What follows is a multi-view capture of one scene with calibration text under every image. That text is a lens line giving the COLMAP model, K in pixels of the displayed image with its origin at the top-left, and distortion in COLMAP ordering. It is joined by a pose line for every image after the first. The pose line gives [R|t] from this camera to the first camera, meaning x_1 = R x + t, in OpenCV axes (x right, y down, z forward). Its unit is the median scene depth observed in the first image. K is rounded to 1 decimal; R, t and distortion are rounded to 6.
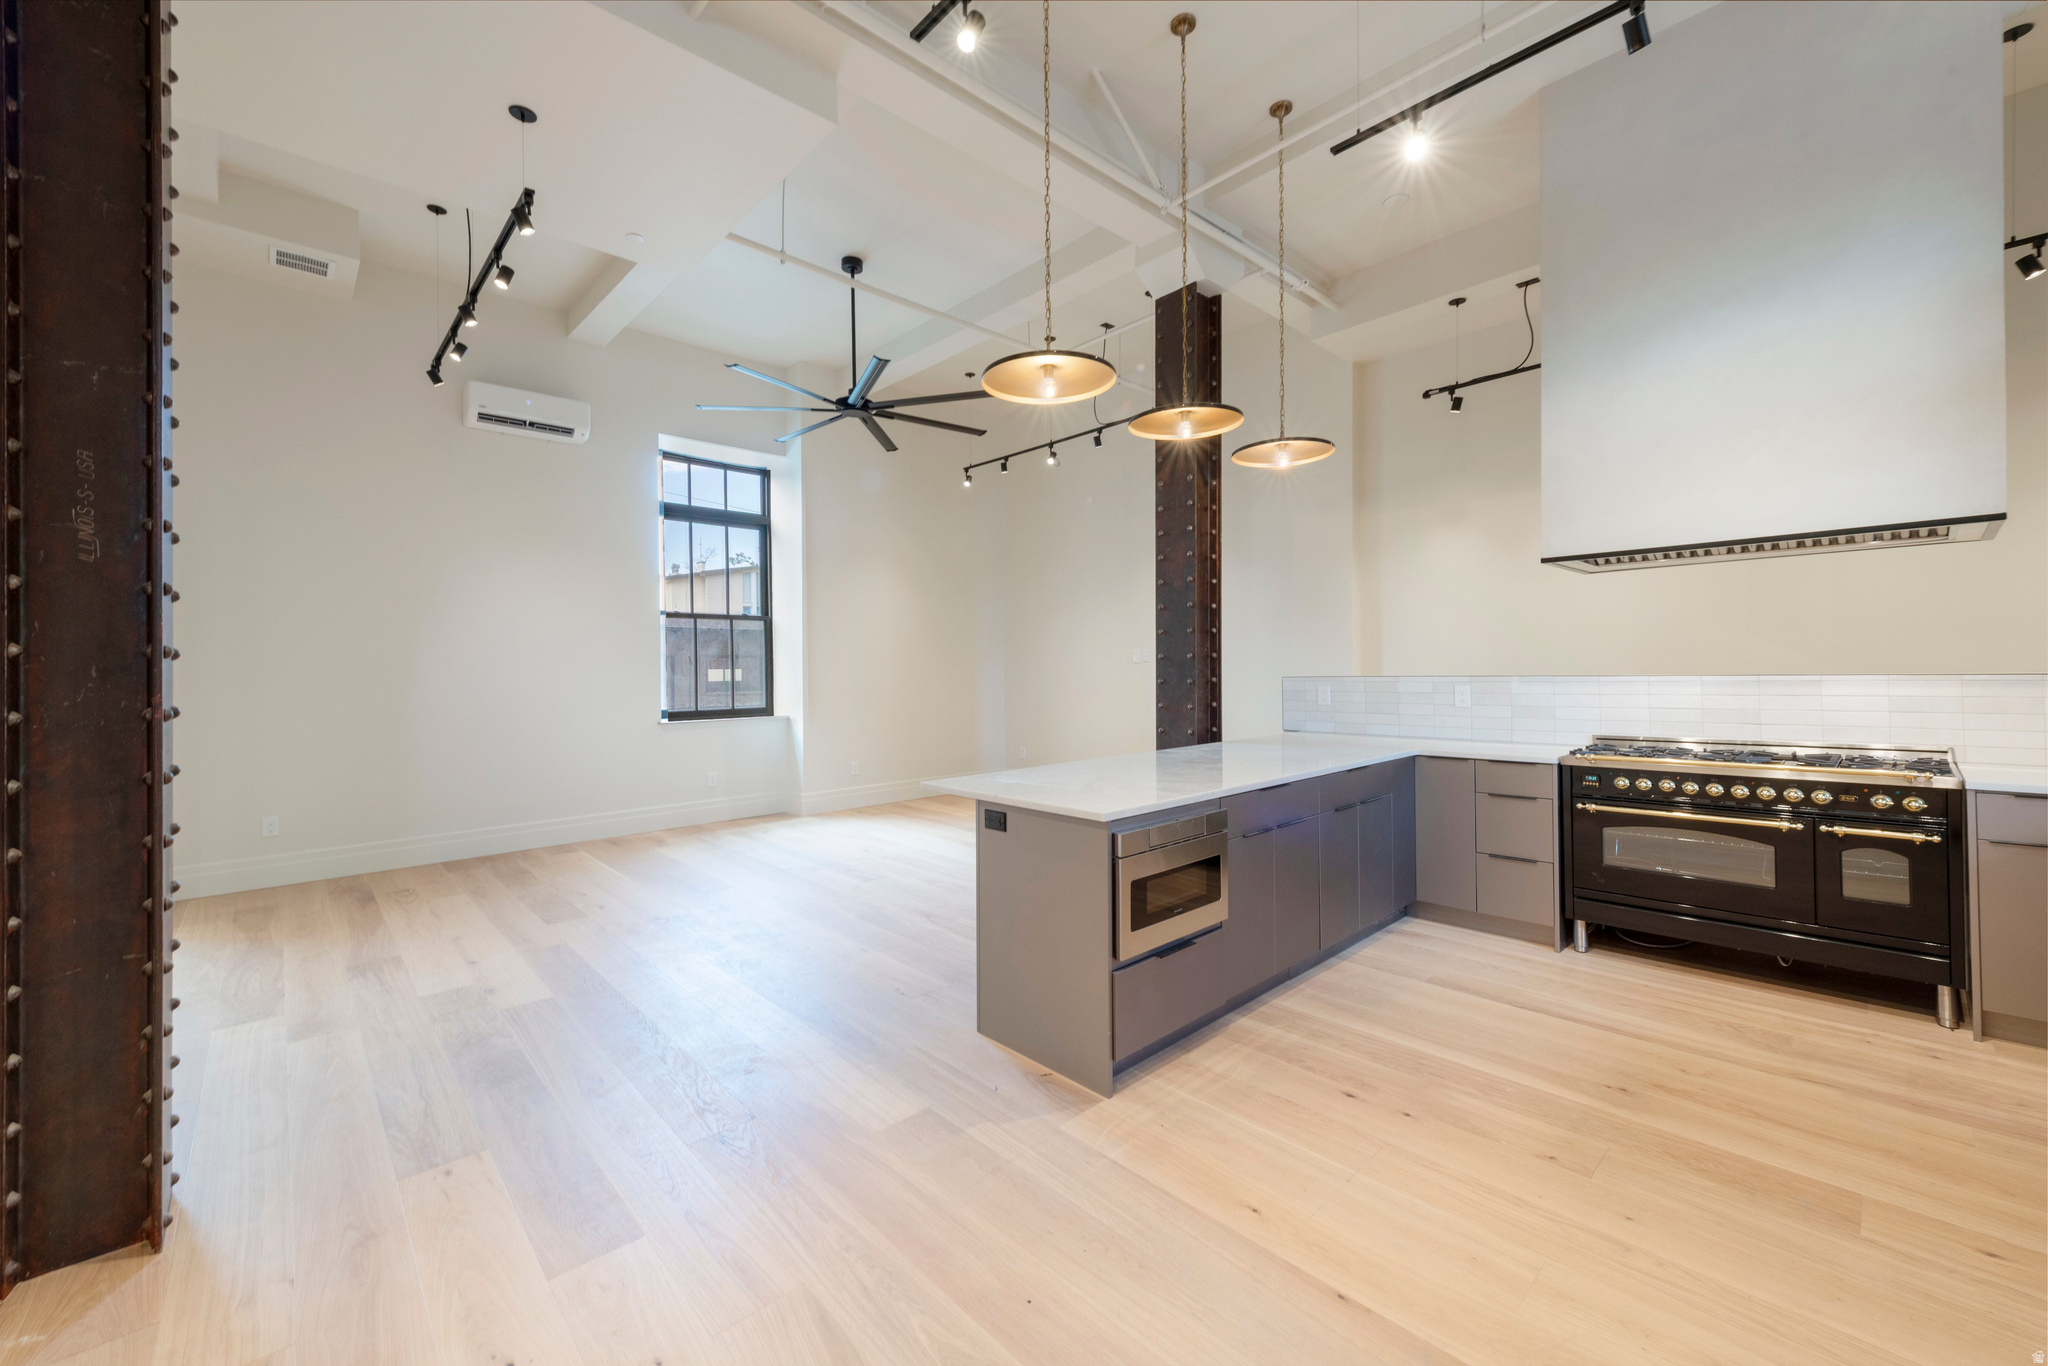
lens RADIAL K [[797.9, 0, 1027.6], [0, 797.9, 657.3], [0, 0, 1]] dist [0.012383, -0.003699]
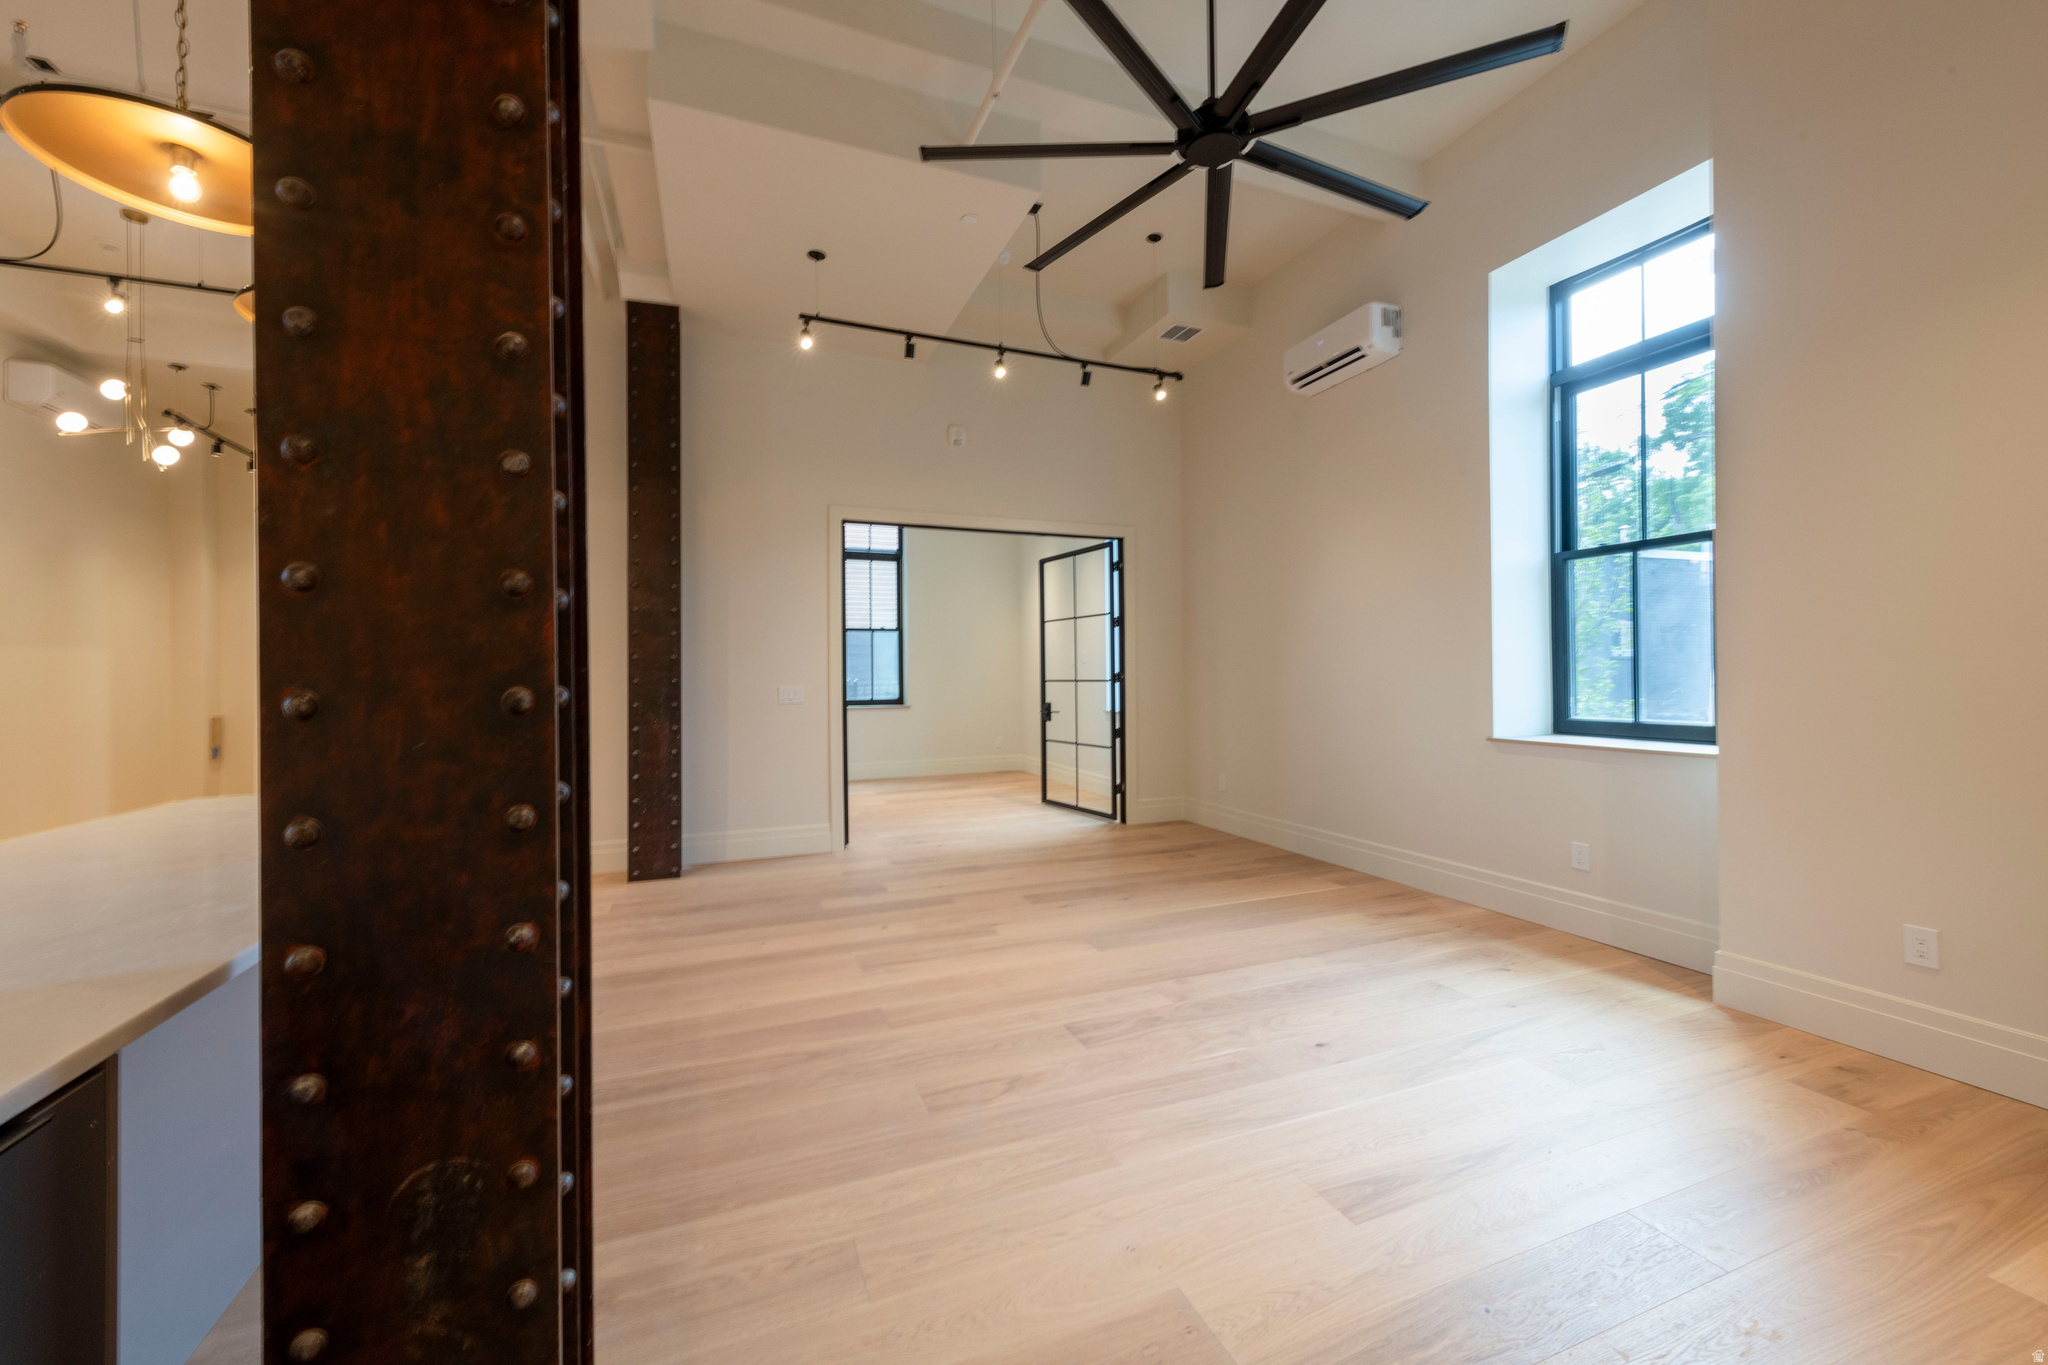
lens RADIAL K [[797.9, 0, 1027.6], [0, 797.9, 669.8], [0, 0, 1]] dist [0.012383, -0.003699]
pose [[-0.354598, 0.009929, -0.934966, 0.462708], [0.027989, 0.999608, 0.000001, 0.032839], [0.934600, -0.026169, -0.354737, 1.591171]]
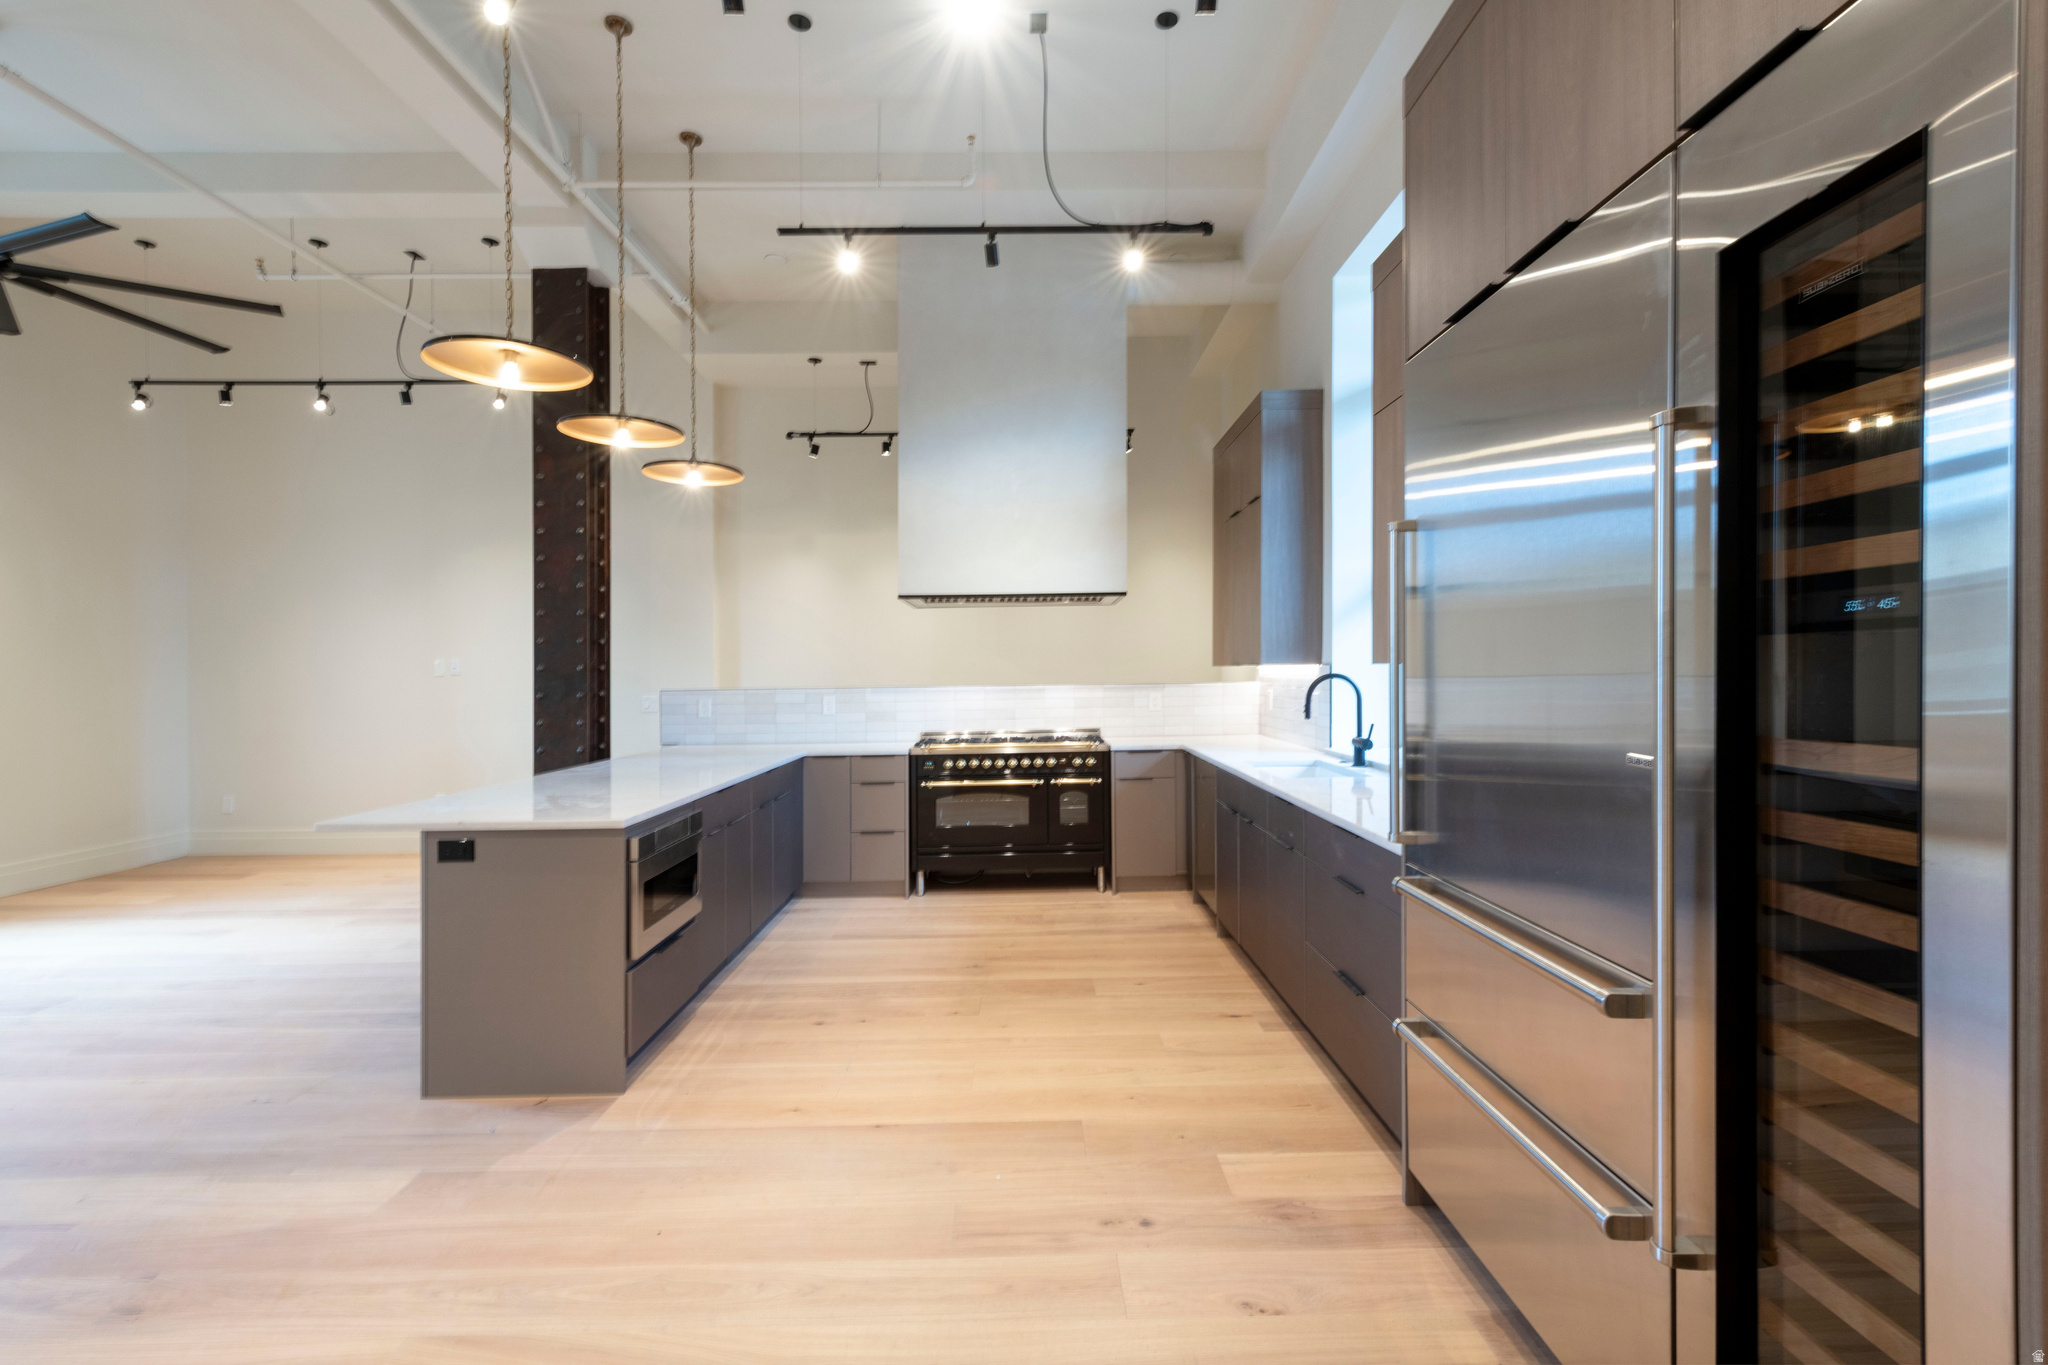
lens RADIAL K [[884.8, 0, 1029.0], [0, 884.8, 677.2], [0, 0, 1]] dist [0.011169, -0.002367]
pose [[0.672551, 0.003289, 0.740043, -0.261726], [-0.008305, 0.999961, 0.003104, 0.001647], [-0.740004, -0.008234, 0.672552, -0.104895]]
